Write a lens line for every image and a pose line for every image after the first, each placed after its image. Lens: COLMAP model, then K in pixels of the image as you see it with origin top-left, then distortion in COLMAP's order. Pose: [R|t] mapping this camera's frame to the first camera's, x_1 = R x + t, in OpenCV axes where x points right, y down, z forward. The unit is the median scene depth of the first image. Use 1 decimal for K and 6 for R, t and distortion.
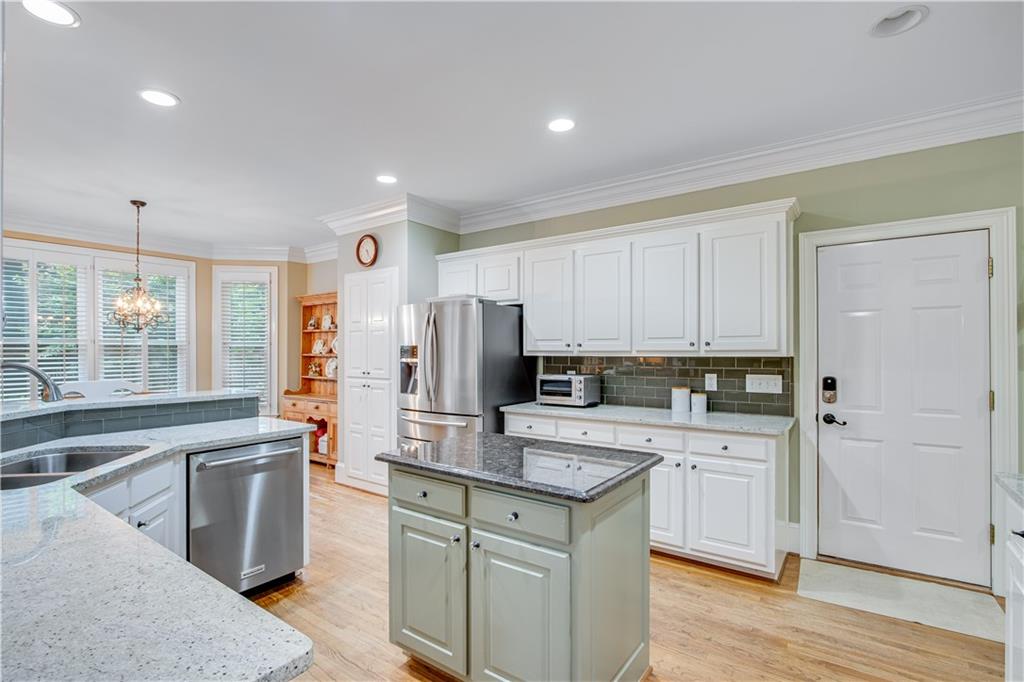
lens RADIAL K [[475.2, 0, 507.1], [0, 475.2, 347.8], [0, 0, 1]] dist [-0.022712, 0.004318]
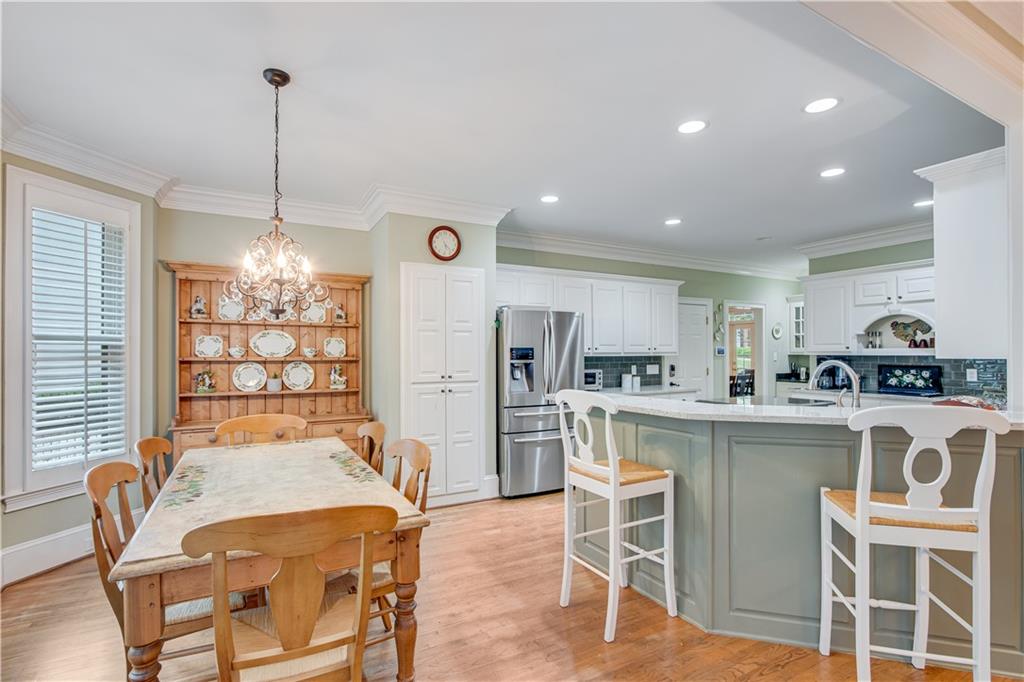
lens RADIAL K [[475.2, 0, 491.6], [0, 475.2, 348.2], [0, 0, 1]] dist [-0.022712, 0.004318]
pose [[0.451700, 0.009119, 0.892123, -1.336277], [-0.003573, 0.999958, -0.008412, 0.006349], [-0.892163, 0.000612, 0.451714, 0.627528]]
